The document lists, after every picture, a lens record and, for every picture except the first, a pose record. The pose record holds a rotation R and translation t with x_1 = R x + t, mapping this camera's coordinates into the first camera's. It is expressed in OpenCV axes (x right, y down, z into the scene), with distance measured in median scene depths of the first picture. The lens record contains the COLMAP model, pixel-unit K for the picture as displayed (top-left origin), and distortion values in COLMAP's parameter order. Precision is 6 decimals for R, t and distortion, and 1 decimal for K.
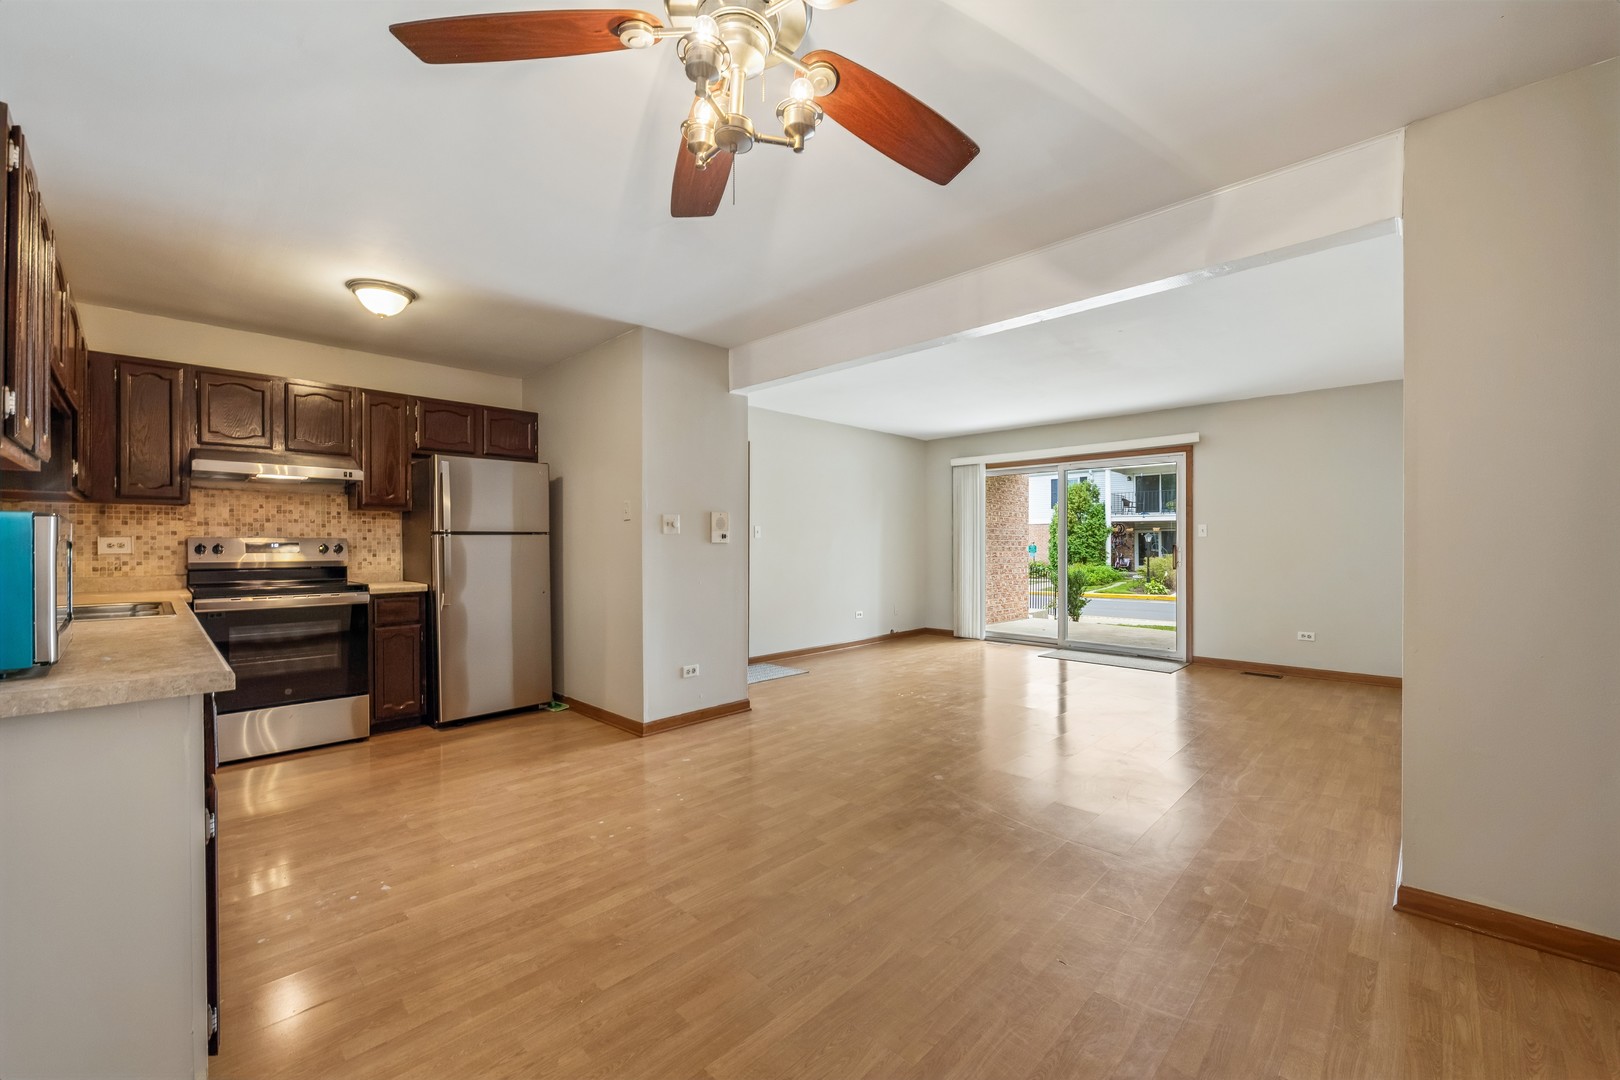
lens RADIAL K [[655.8, 0, 804.1], [0, 655.8, 553.7], [0, 0, 1]] dist [-0.008065, 0.001253]
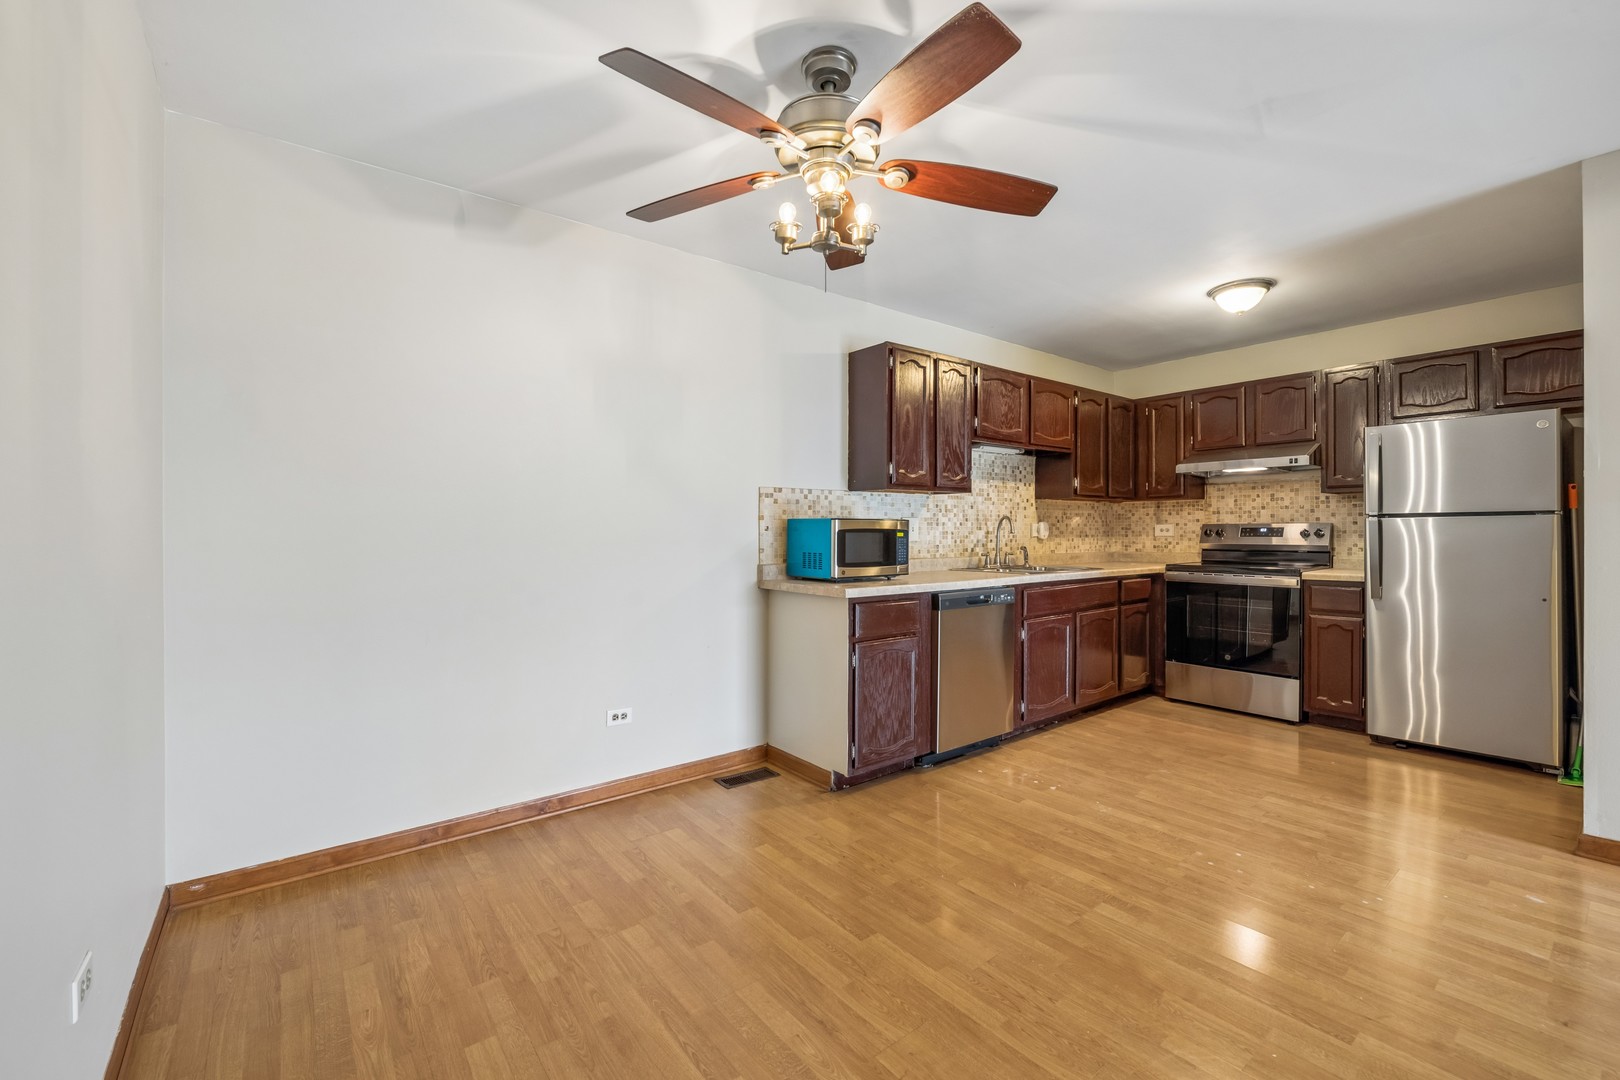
lens RADIAL K [[655.8, 0, 788.0], [0, 655.8, 537.6], [0, 0, 1]] dist [-0.008065, 0.001253]
pose [[-0.151565, 0.013386, -0.988357, 0.469925], [-0.009410, 0.999843, 0.014984, -0.010161], [0.988403, 0.011571, -0.151415, 0.407562]]
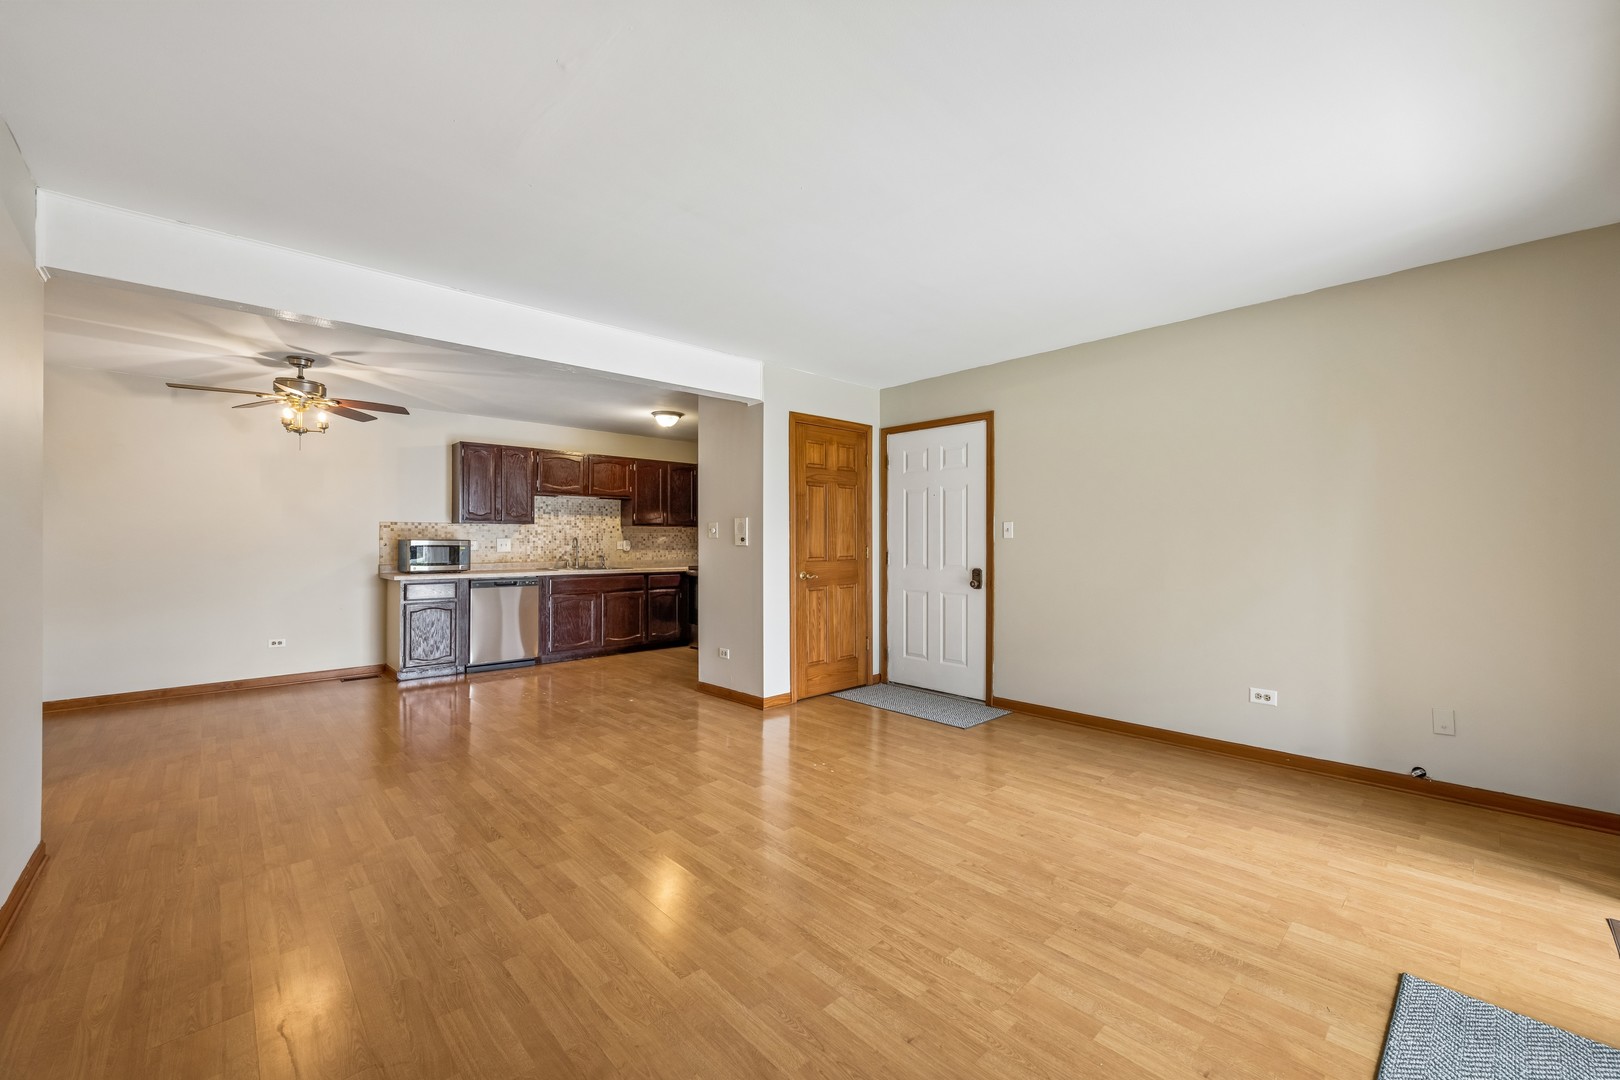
lens RADIAL K [[655.8, 0, 809.7], [0, 655.8, 540.3], [0, 0, 1]] dist [-0.008065, 0.001253]
pose [[-0.060333, -0.003123, -0.998173, 1.176844], [-0.011146, 0.999935, -0.002455, -0.028577], [0.998116, 0.010978, -0.060364, 1.439780]]
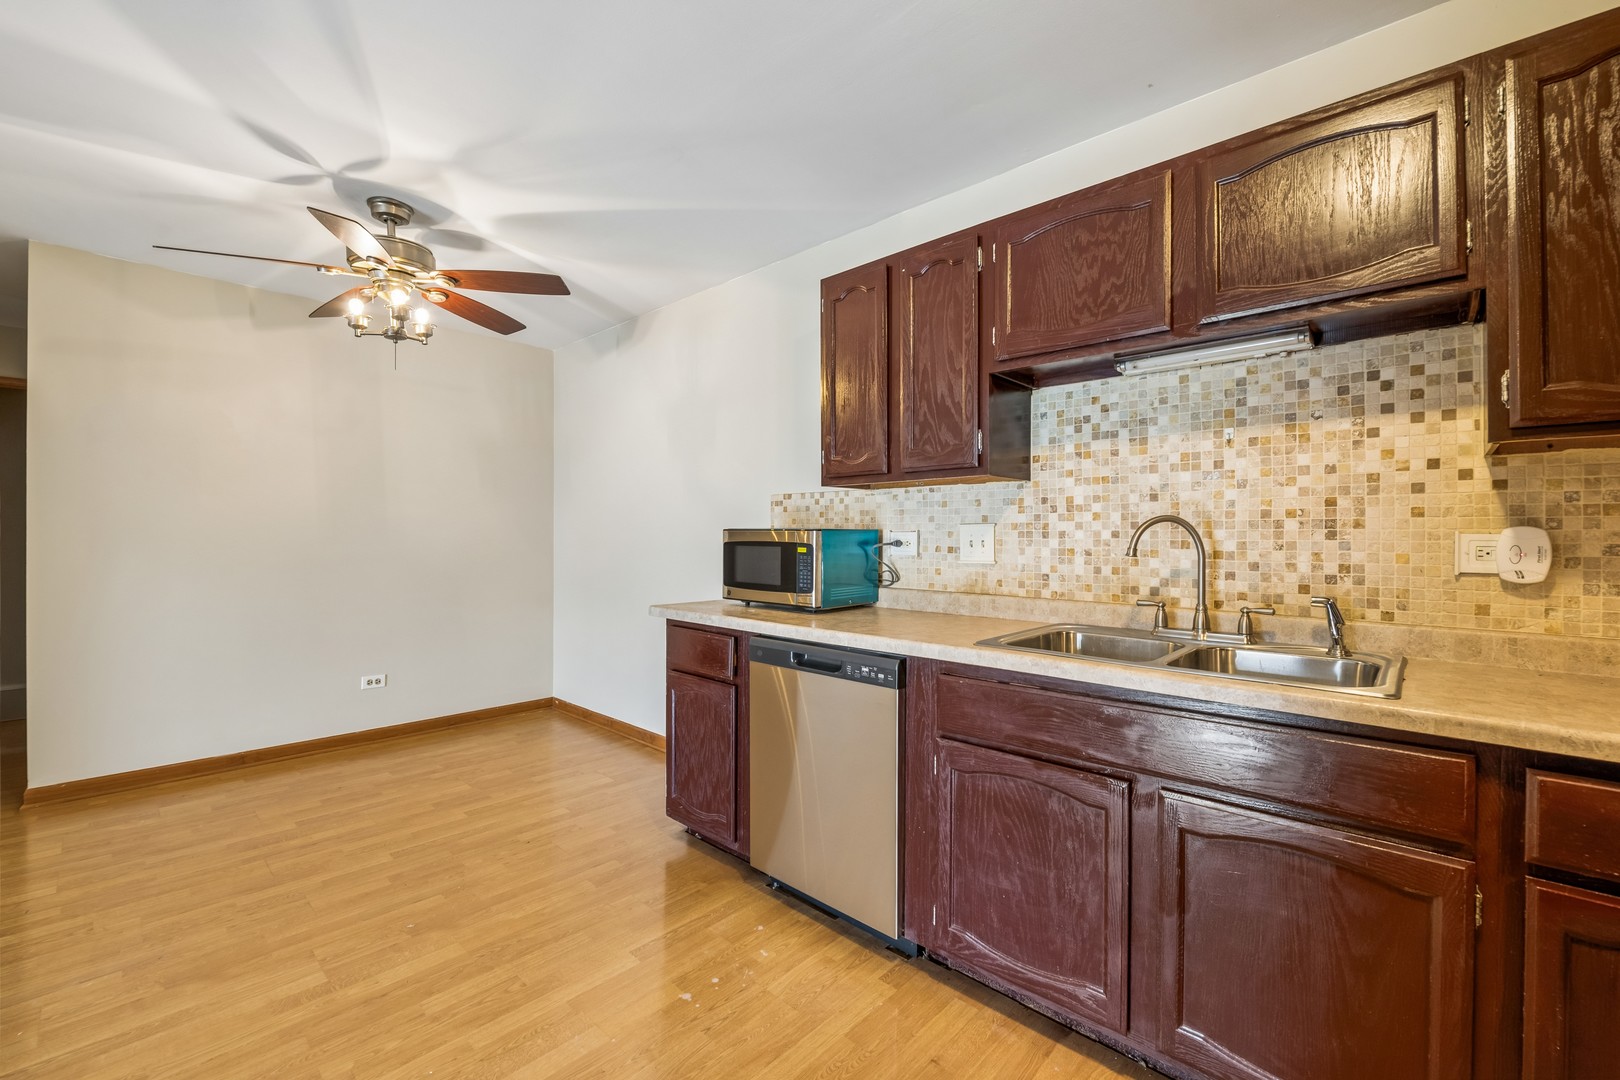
lens RADIAL K [[655.8, 0, 822.8], [0, 655.8, 540.5], [0, 0, 1]] dist [-0.008065, 0.001253]
pose [[-0.998821, -0.001625, -0.048527, -0.471500], [-0.002652, 0.999774, 0.021108, -0.026281], [0.048481, 0.021211, -0.998599, 1.090649]]
